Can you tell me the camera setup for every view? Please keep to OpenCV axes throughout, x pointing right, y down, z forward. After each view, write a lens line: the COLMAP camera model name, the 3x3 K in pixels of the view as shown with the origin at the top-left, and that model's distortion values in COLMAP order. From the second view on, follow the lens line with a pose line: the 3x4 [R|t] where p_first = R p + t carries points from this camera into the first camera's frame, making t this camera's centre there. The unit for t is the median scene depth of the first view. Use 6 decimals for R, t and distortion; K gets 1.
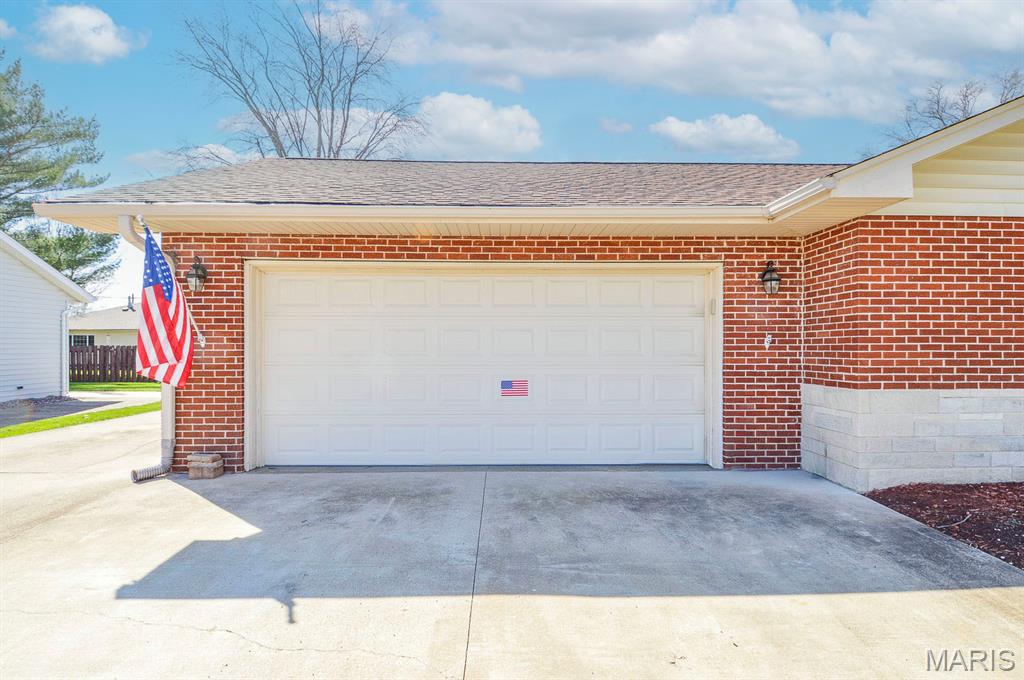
lens RADIAL K [[552.5, 0, 512.6], [0, 552.5, 341.4], [0, 0, 1]] dist [-0.001326, -0.000160]
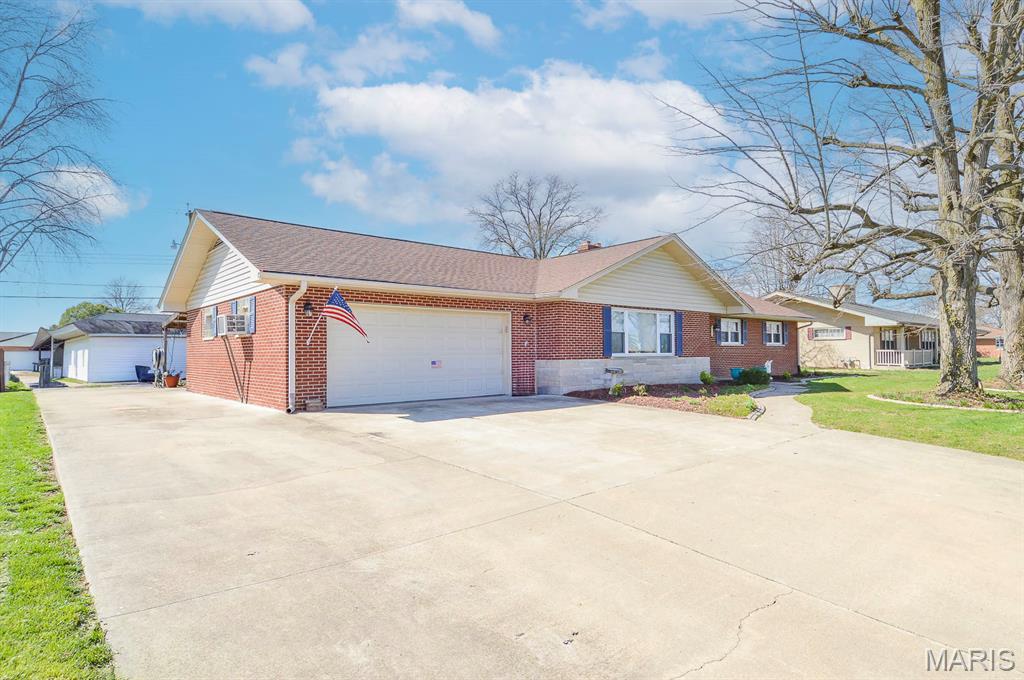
lens RADIAL K [[552.5, 0, 511.3], [0, 552.5, 341.9], [0, 0, 1]] dist [-0.001326, -0.000160]
pose [[0.772925, 0.007419, 0.634454, -1.178412], [0.001287, 0.999911, -0.013261, 0.025157], [-0.634496, 0.011067, 0.772847, -0.904263]]
